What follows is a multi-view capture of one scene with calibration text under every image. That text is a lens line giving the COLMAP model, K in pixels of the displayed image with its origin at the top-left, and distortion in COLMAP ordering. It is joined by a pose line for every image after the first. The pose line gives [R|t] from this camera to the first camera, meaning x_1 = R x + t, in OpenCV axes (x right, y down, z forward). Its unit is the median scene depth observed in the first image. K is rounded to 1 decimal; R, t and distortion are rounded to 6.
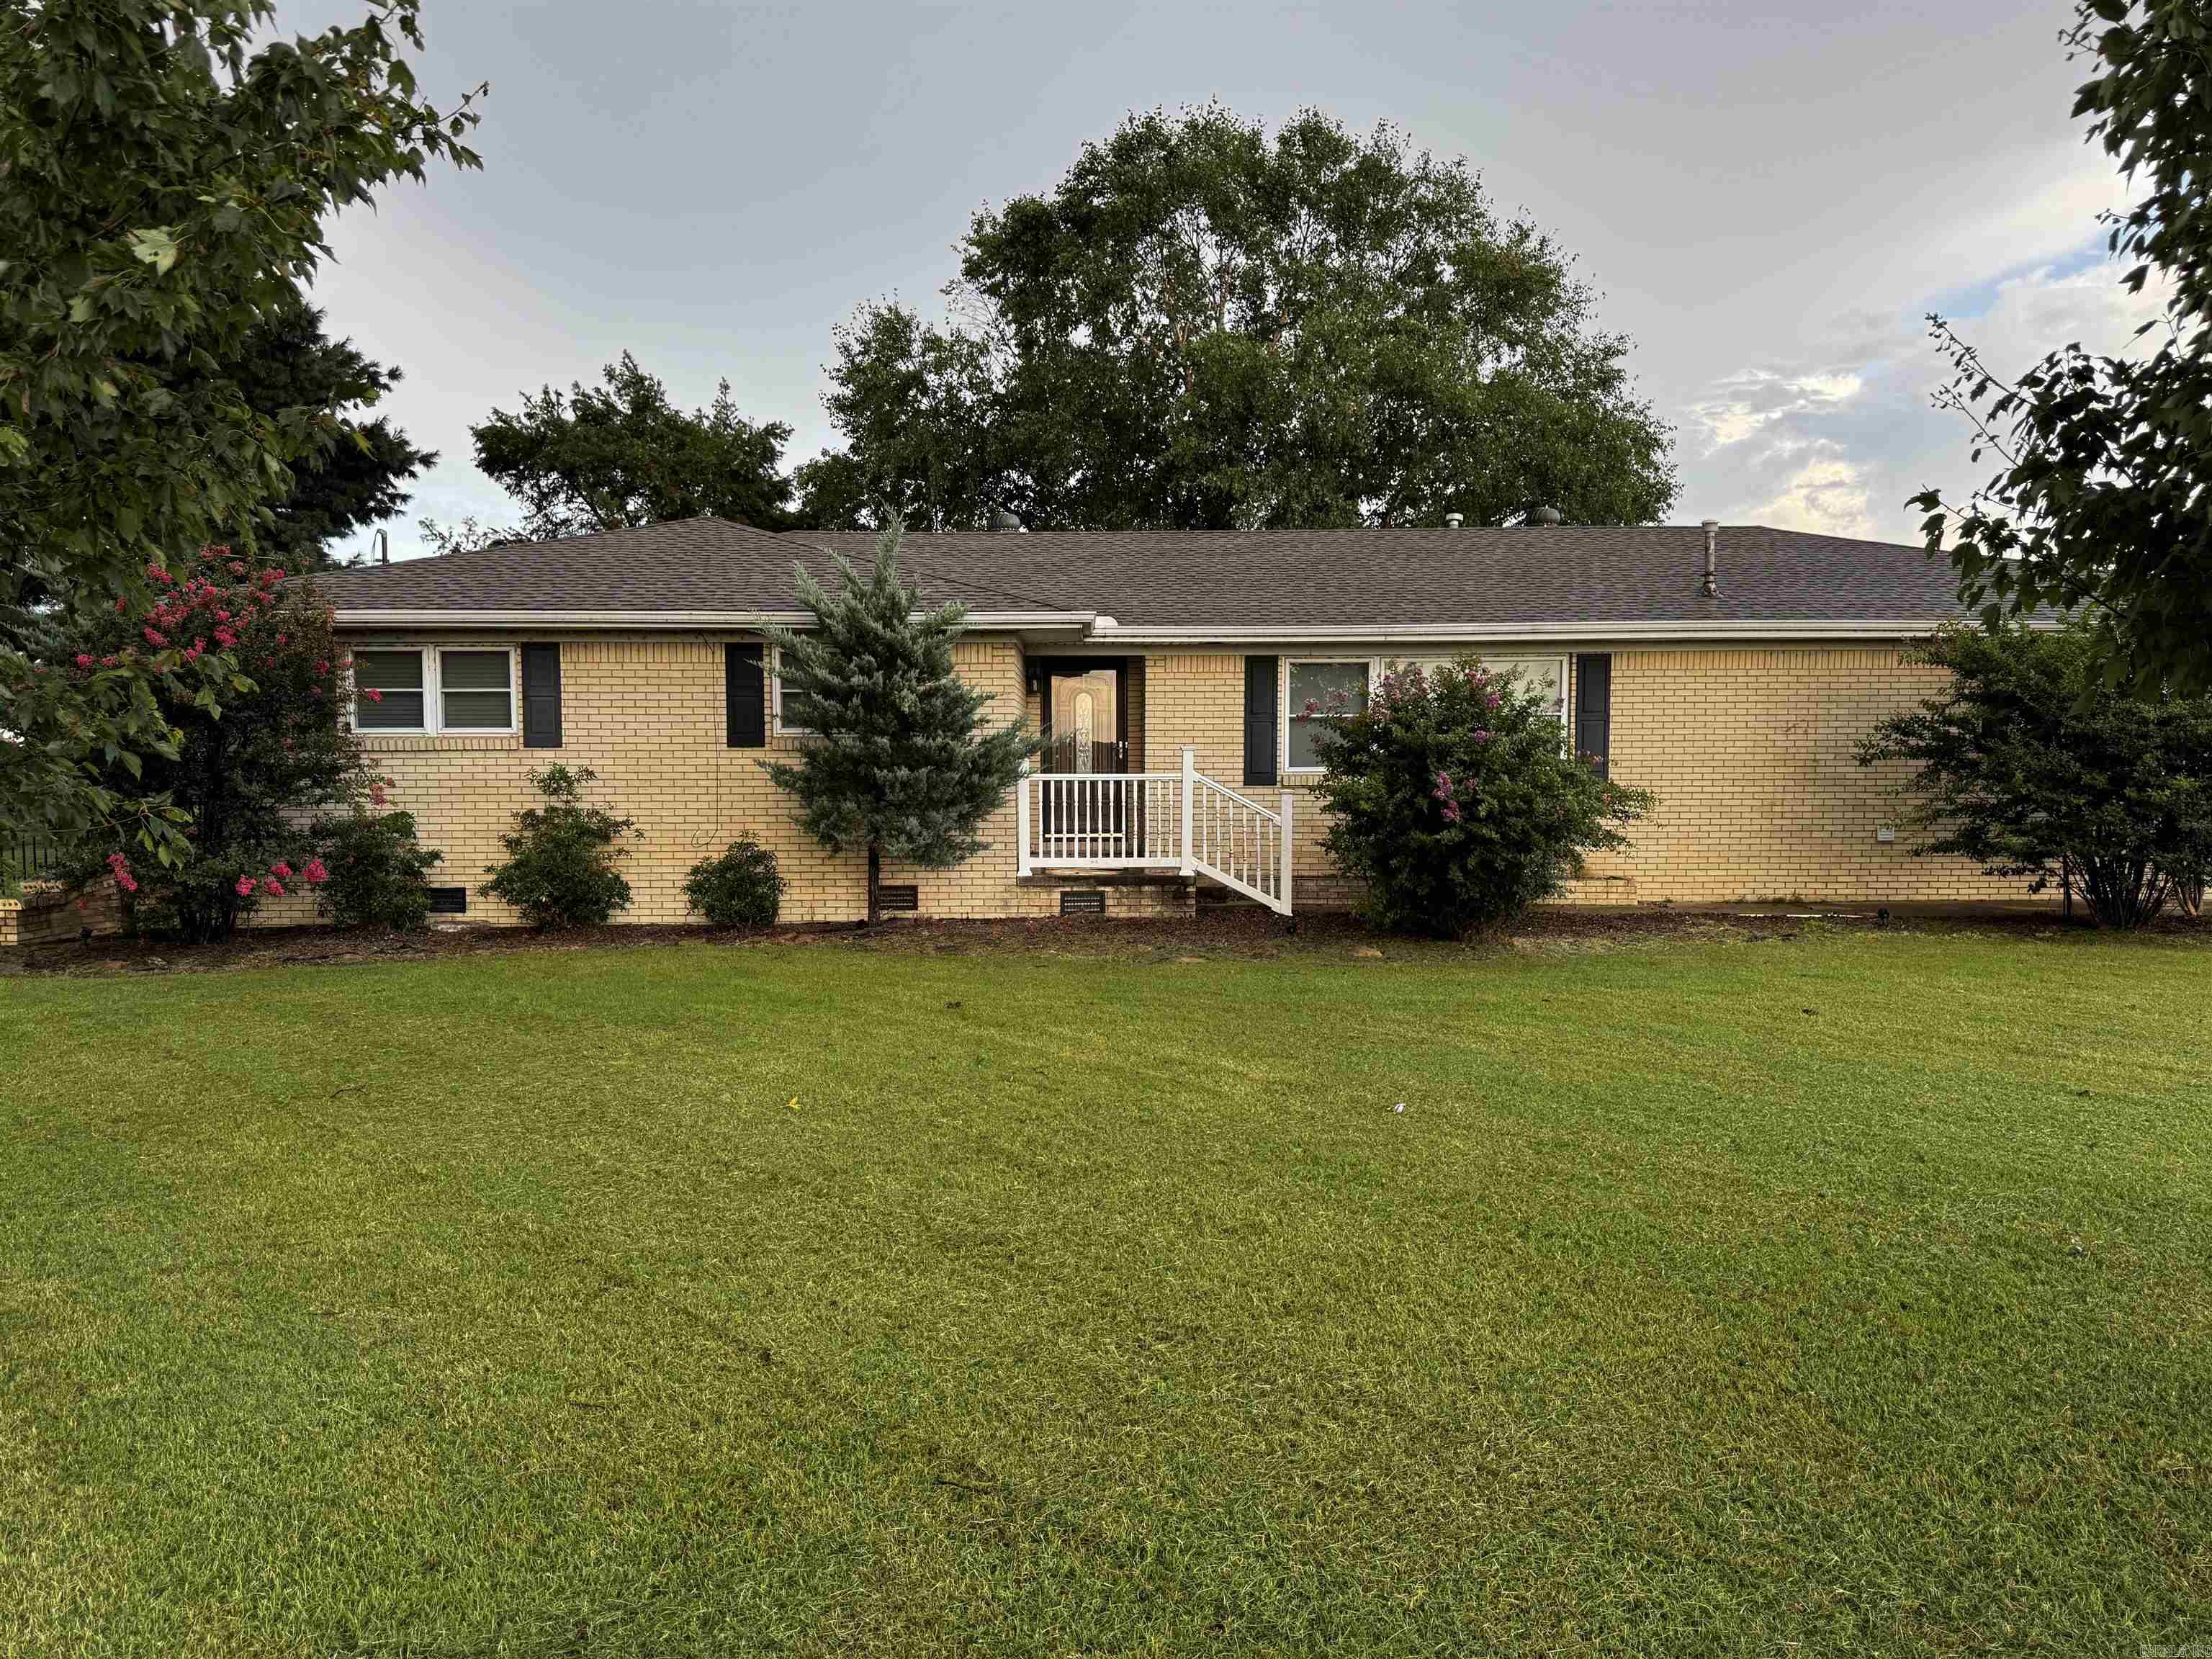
lens RADIAL K [[1570.7, 0, 1092.6], [0, 1570.7, 825.5], [0, 0, 1]] dist [0.121713, -0.142339]
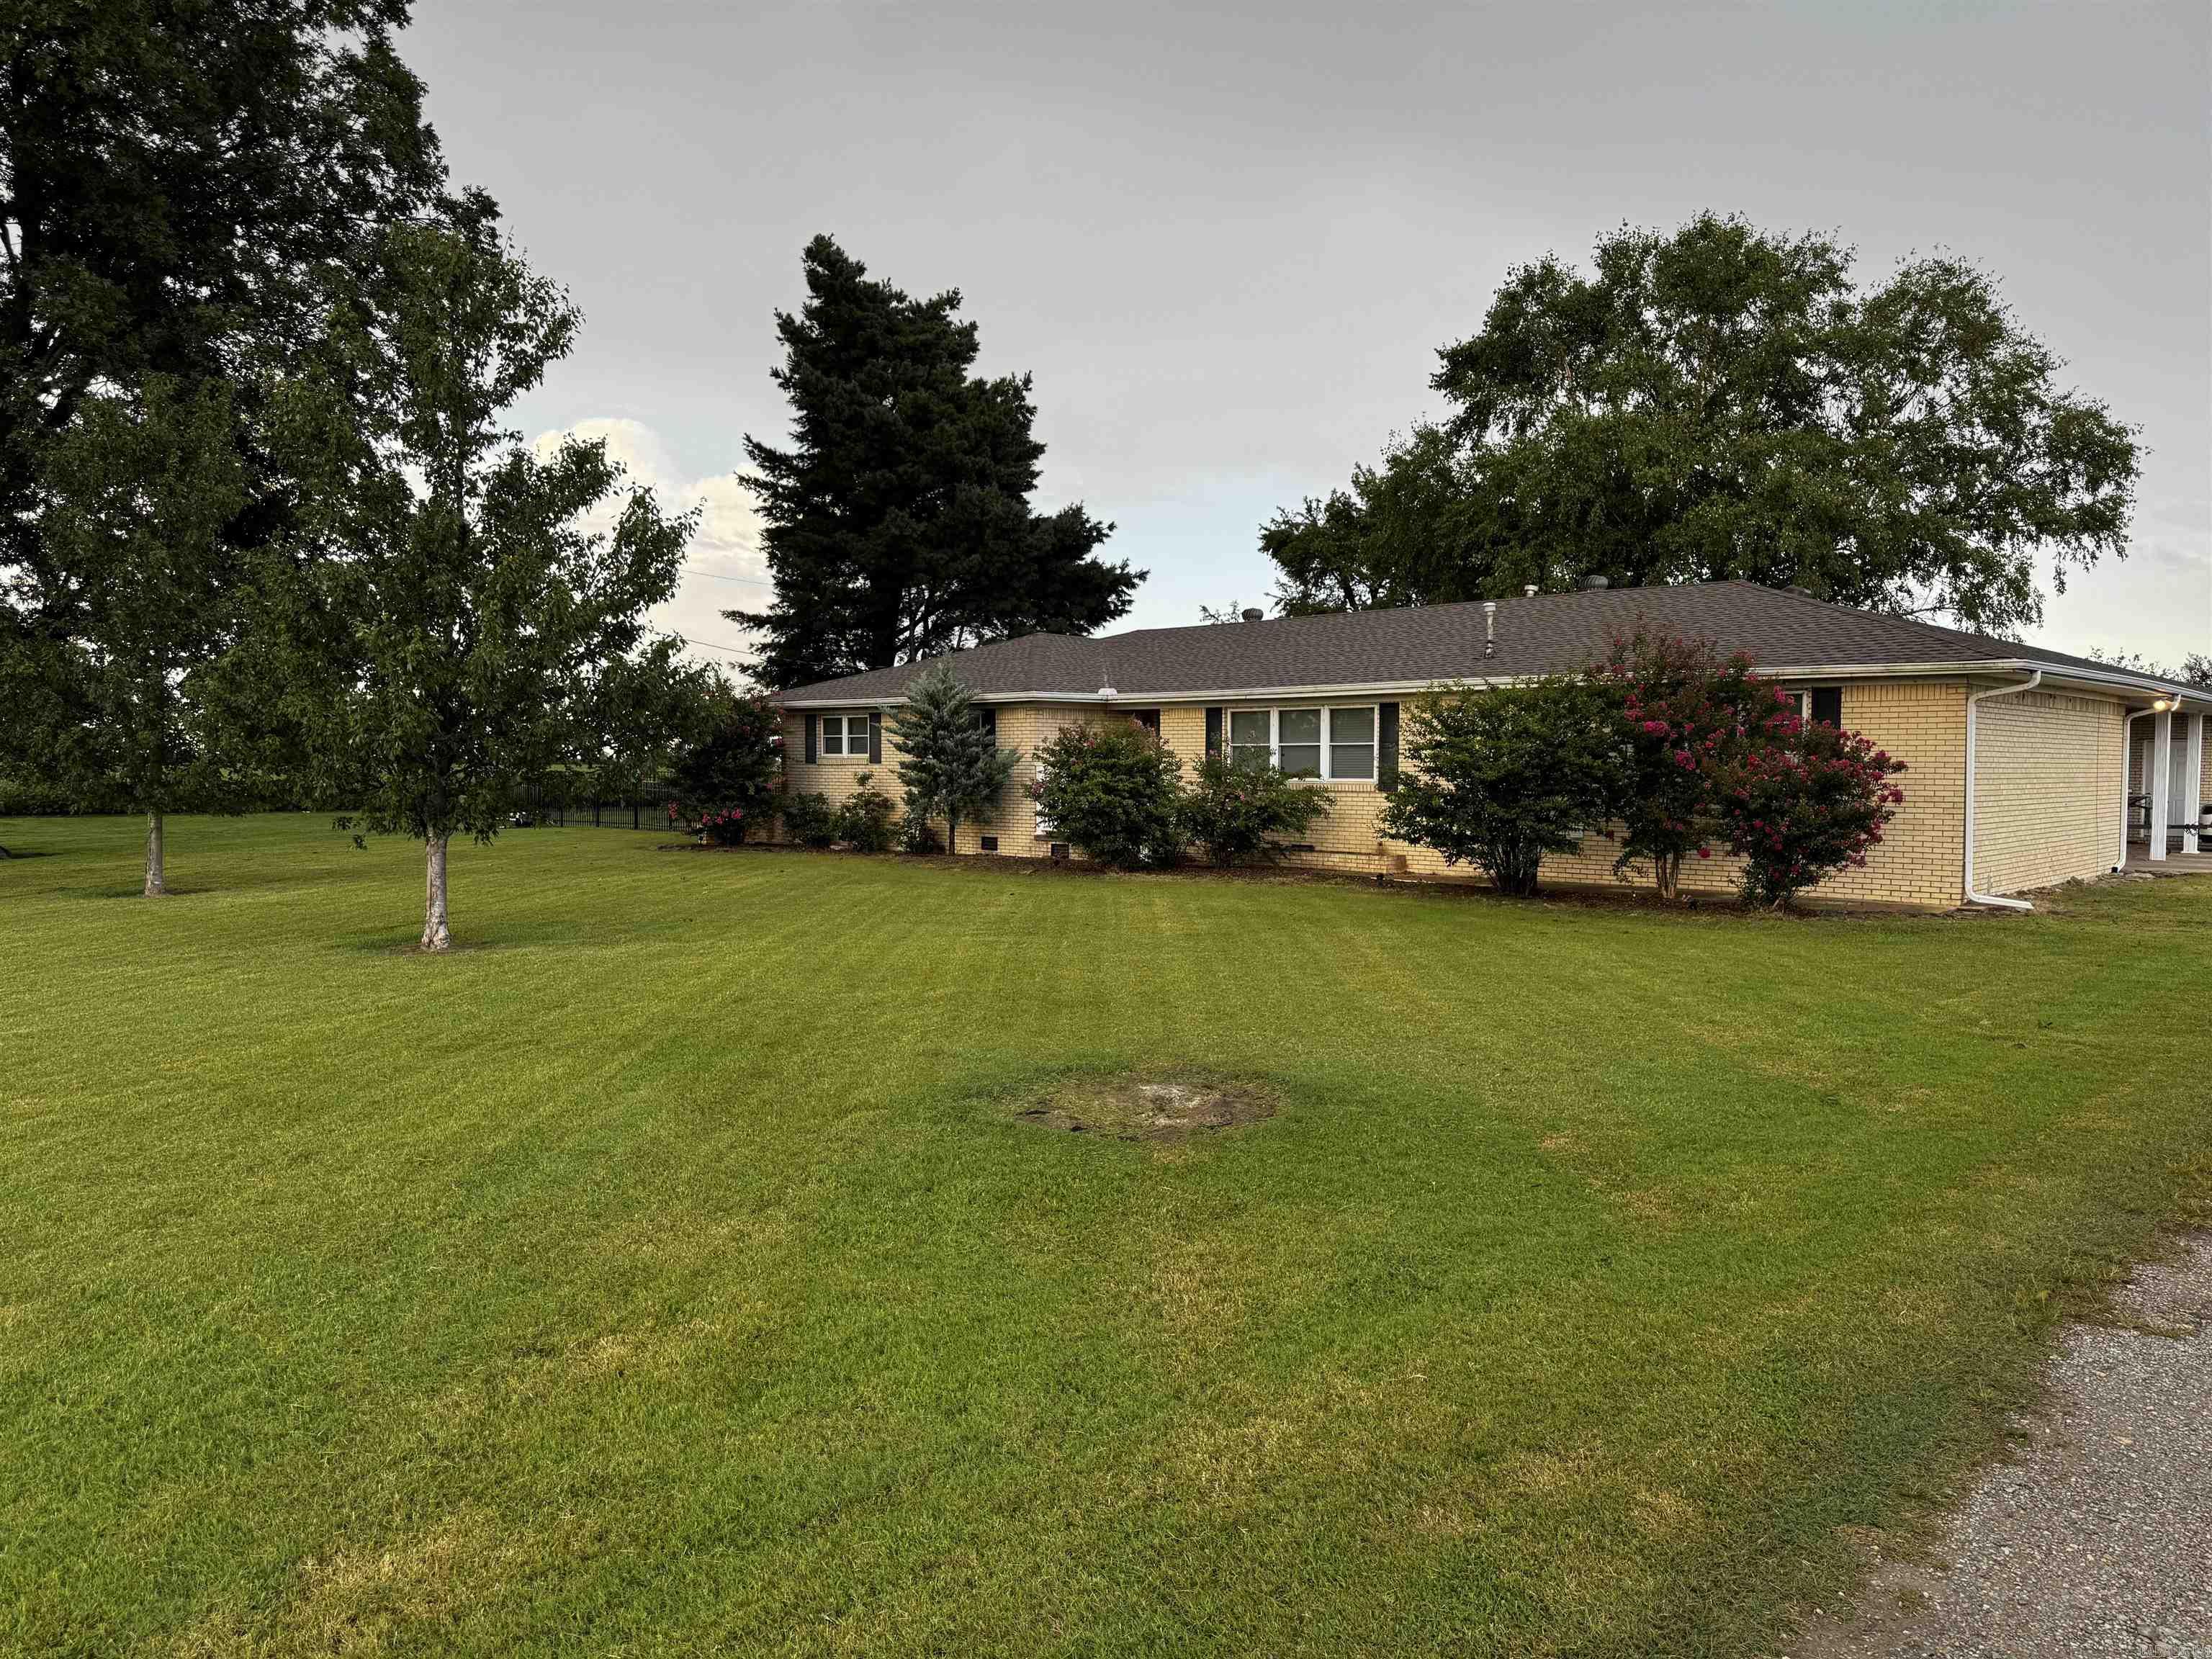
lens RADIAL K [[1570.7, 0, 1092.6], [0, 1570.7, 825.5], [0, 0, 1]] dist [0.121713, -0.142339]
pose [[0.720151, 0.033433, -0.693011, 1.218349], [-0.037978, 0.999240, 0.008742, 0.003192], [0.692777, 0.020024, 0.720874, -0.253685]]
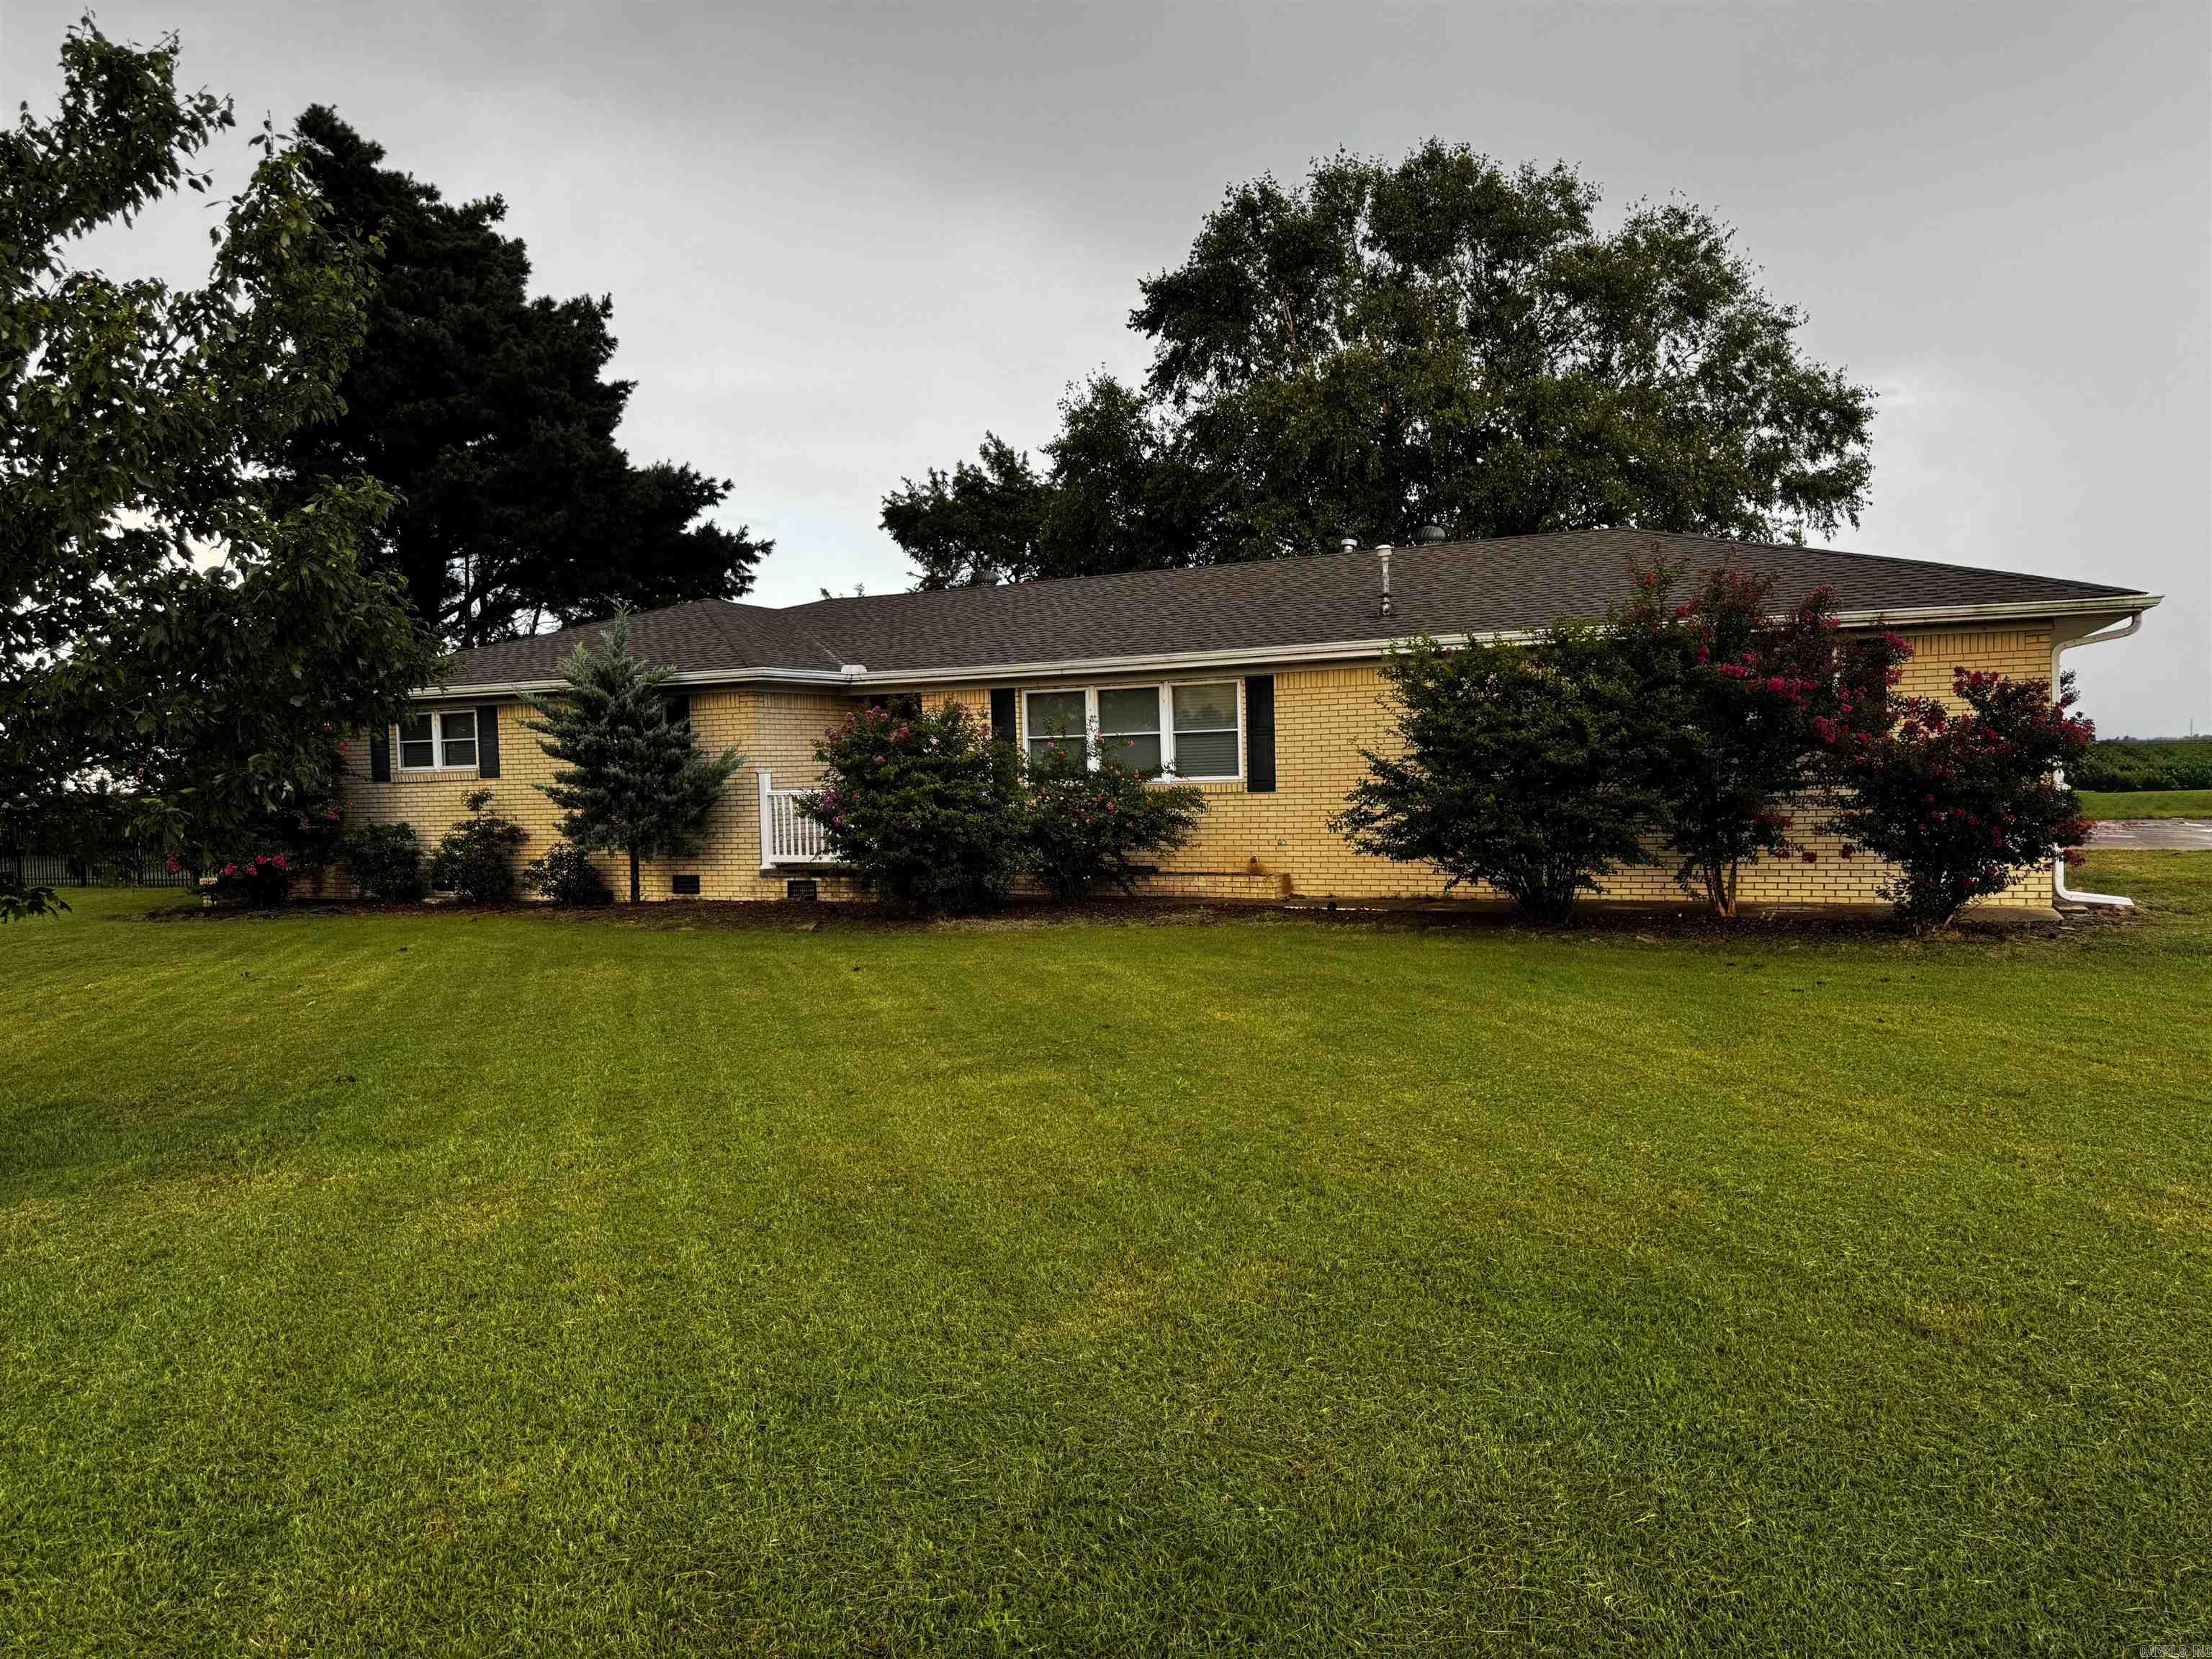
lens RADIAL K [[1555.6, 0, 1106.0], [0, 1555.6, 829.5], [0, 0, 1]] dist [0.180309, -0.300190]
pose [[0.901690, -0.003711, -0.432367, 0.750698], [0.003627, 0.999993, -0.001019, 0.001883], [0.432367, -0.000649, 0.901697, -0.049018]]
